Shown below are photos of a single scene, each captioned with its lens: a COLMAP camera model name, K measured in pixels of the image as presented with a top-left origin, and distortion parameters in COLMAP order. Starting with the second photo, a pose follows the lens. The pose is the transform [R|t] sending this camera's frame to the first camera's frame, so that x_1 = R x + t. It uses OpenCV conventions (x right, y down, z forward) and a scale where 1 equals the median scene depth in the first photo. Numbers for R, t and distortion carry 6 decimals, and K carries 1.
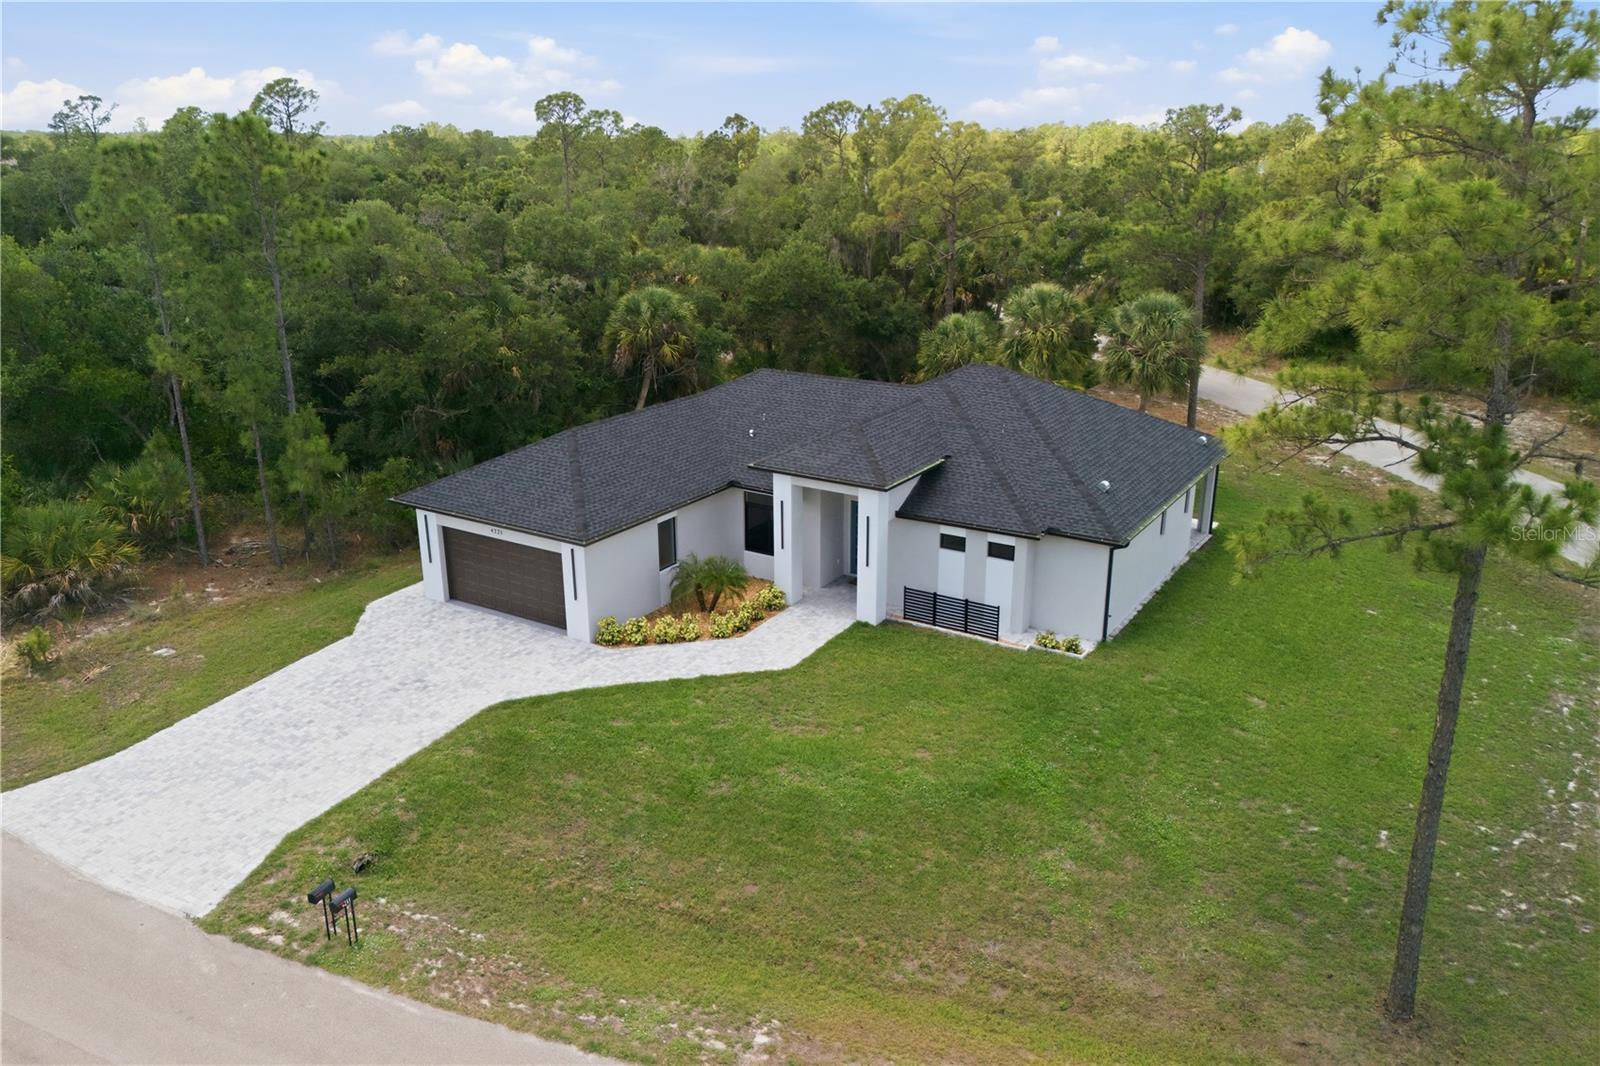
lens RADIAL K [[1177.5, 0, 800.0], [0, 1177.5, 533.0], [0, 0, 1]] dist [0.050127, -0.058026]
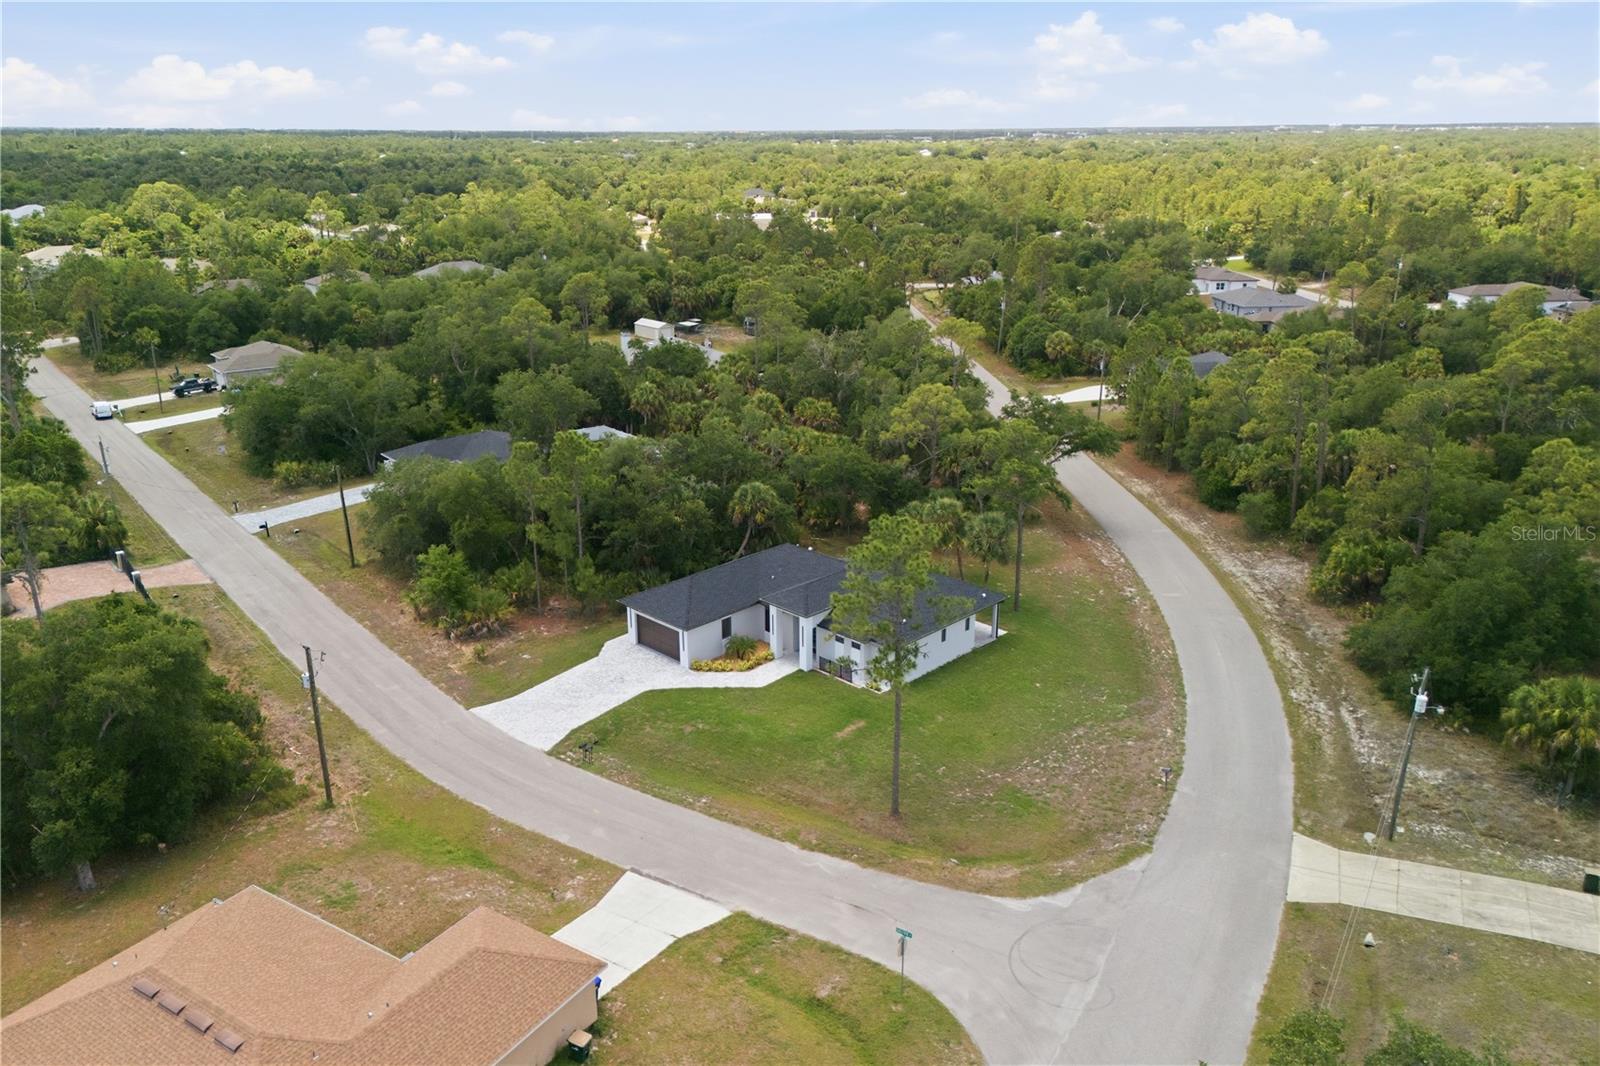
lens RADIAL K [[1177.5, 0, 800.0], [0, 1177.5, 533.0], [0, 0, 1]] dist [0.050127, -0.058026]
pose [[0.976765, 0.063957, -0.204550, 0.529714], [-0.061631, 0.997942, 0.017730, -0.245452], [0.205262, -0.004711, 0.978696, -1.345816]]
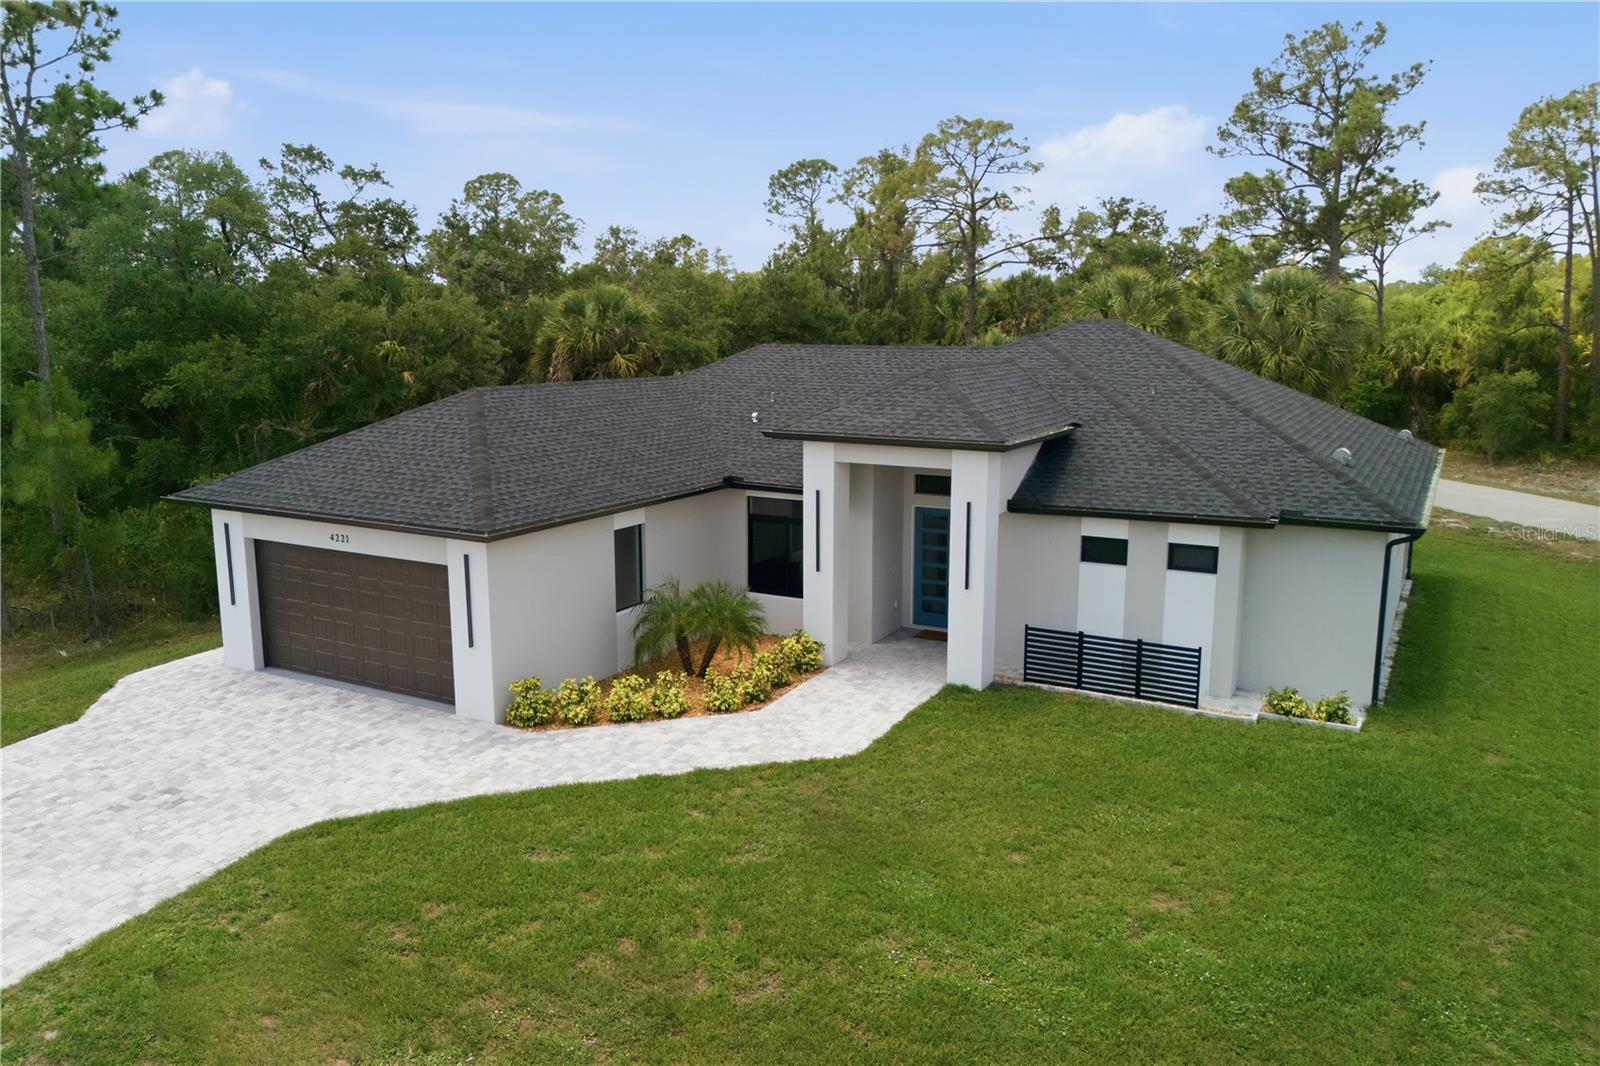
lens RADIAL K [[1177.5, 0, 800.0], [0, 1177.5, 533.0], [0, 0, 1]] dist [0.050127, -0.058026]
pose [[0.998519, -0.006654, 0.054000, -0.060534], [0.014143, 0.990118, -0.139519, 0.083490], [-0.052538, 0.140077, 0.988746, 0.410965]]
